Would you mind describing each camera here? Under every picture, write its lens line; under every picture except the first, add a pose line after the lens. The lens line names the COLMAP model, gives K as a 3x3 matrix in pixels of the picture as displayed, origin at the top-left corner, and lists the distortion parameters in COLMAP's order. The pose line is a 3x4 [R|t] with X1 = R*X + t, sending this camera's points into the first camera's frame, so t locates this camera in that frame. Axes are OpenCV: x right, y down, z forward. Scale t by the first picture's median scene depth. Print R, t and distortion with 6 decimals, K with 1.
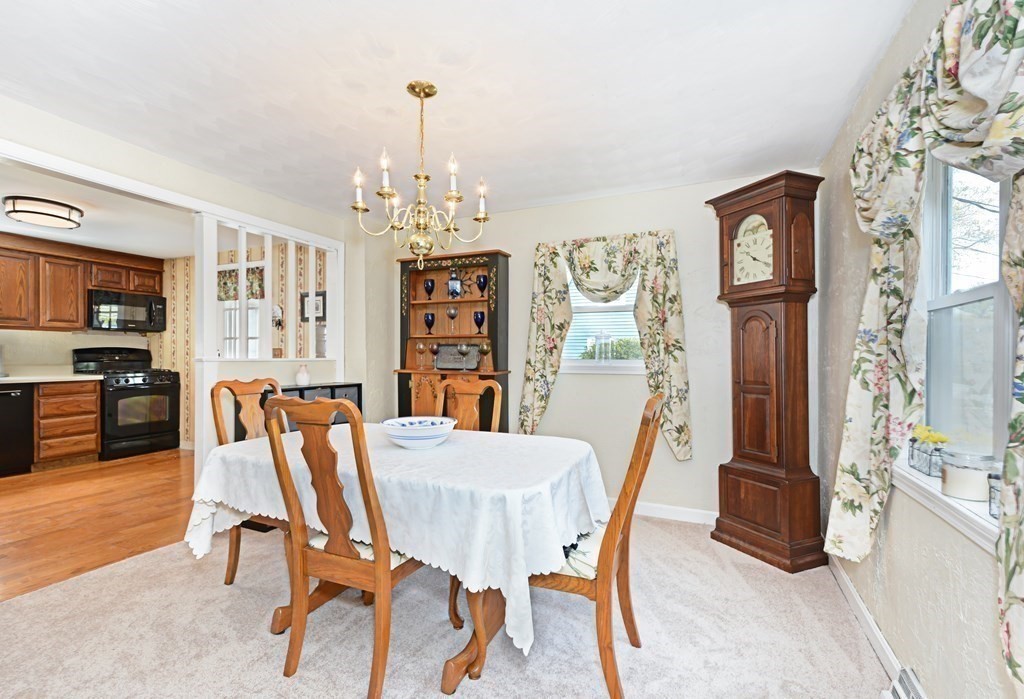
lens RADIAL K [[477.7, 0, 508.5], [0, 477.7, 334.4], [0, 0, 1]] dist [0.003685, -0.000541]
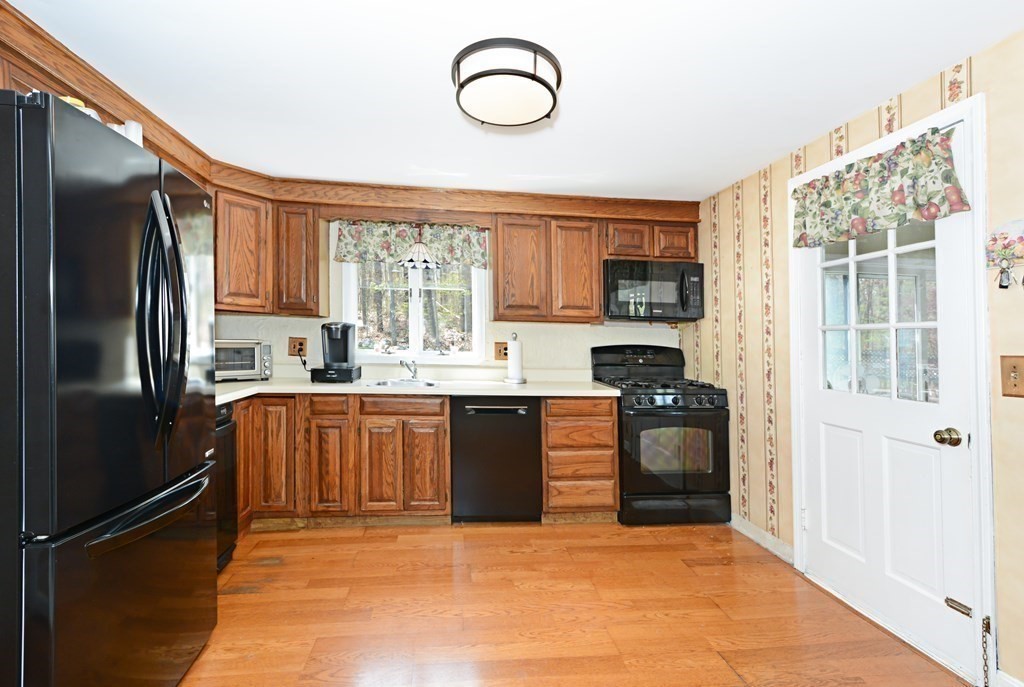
lens RADIAL K [[471.4, 0, 504.1], [0, 471.4, 339.9], [0, 0, 1]] dist [0.005835, -0.000695]
pose [[0.539987, 0.000054, -0.841673, -0.418506], [0.020920, 0.999690, 0.013486, 0.007887], [0.841413, -0.024890, 0.539819, 0.554120]]
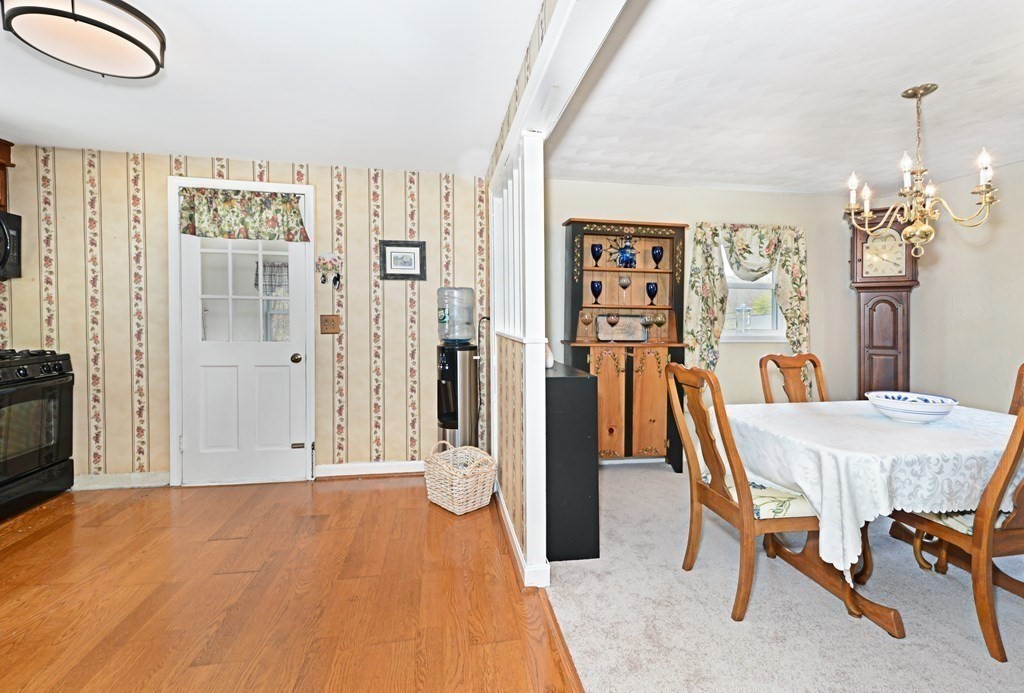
lens RADIAL K [[471.4, 0, 510.1], [0, 471.4, 293.3], [0, 0, 1]] dist [0.005835, -0.000695]
pose [[0.813687, 0.031391, 0.580455, -0.689786], [-0.034427, 0.999390, -0.005788, -0.007398], [-0.580283, -0.015273, 0.814271, 0.294549]]
